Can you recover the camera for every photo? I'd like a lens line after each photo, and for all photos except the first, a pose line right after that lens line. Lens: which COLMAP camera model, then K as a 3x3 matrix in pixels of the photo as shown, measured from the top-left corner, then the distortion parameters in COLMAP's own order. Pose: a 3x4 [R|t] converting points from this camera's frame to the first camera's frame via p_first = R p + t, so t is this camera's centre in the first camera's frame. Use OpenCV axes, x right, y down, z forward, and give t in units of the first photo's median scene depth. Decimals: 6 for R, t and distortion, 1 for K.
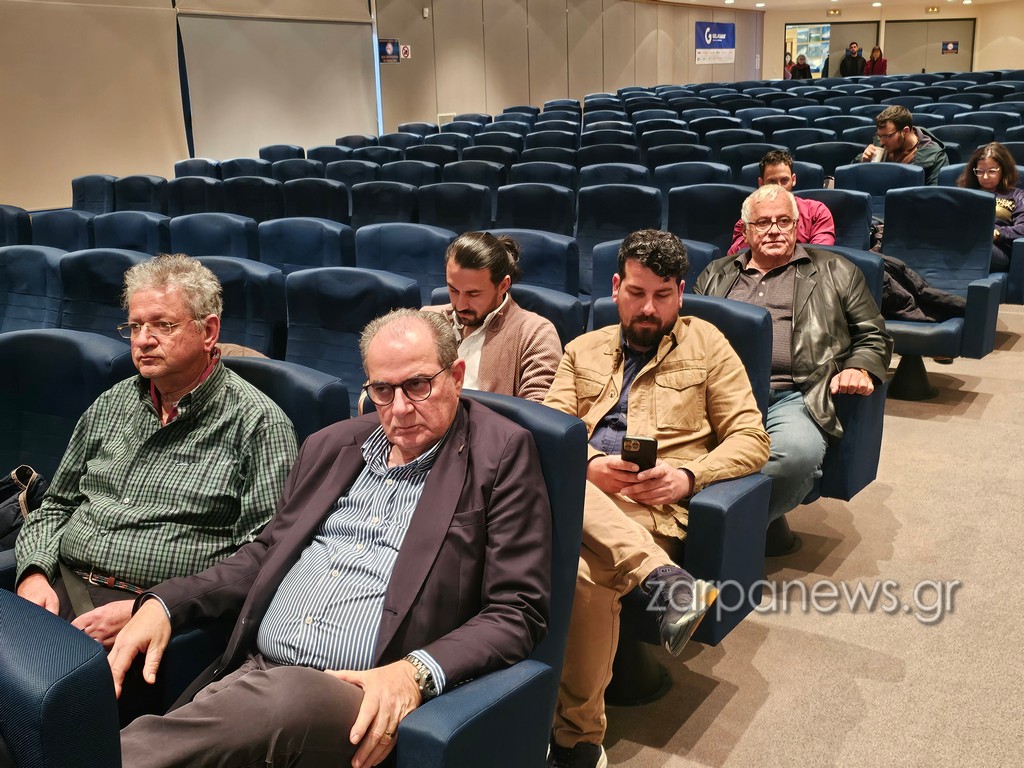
lens RADIAL K [[1104.6, 0, 512.0], [0, 1104.6, 384.0], [0, 0, 1]] dist [0.101266, -0.222768]
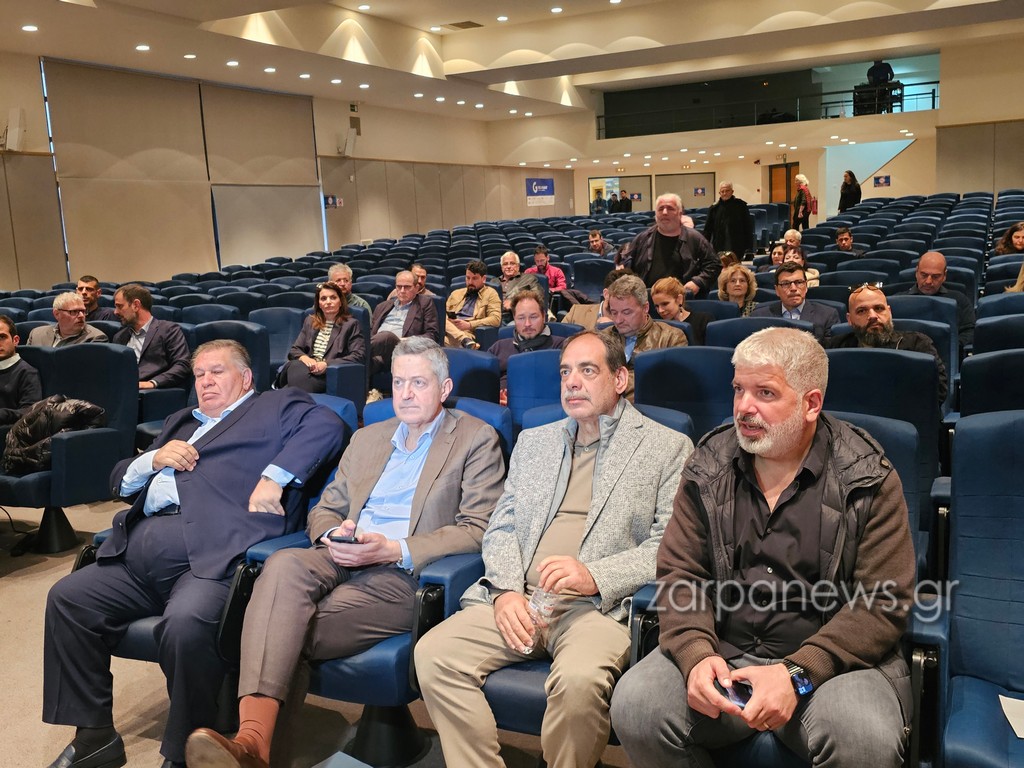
lens RADIAL K [[1104.6, 0, 512.0], [0, 1104.6, 384.0], [0, 0, 1]] dist [0.101266, -0.222768]
pose [[0.993972, -0.033673, 0.104332, -0.025212], [0.045558, 0.992468, -0.113719, 0.159960], [-0.099717, 0.117787, 0.988020, -0.593724]]
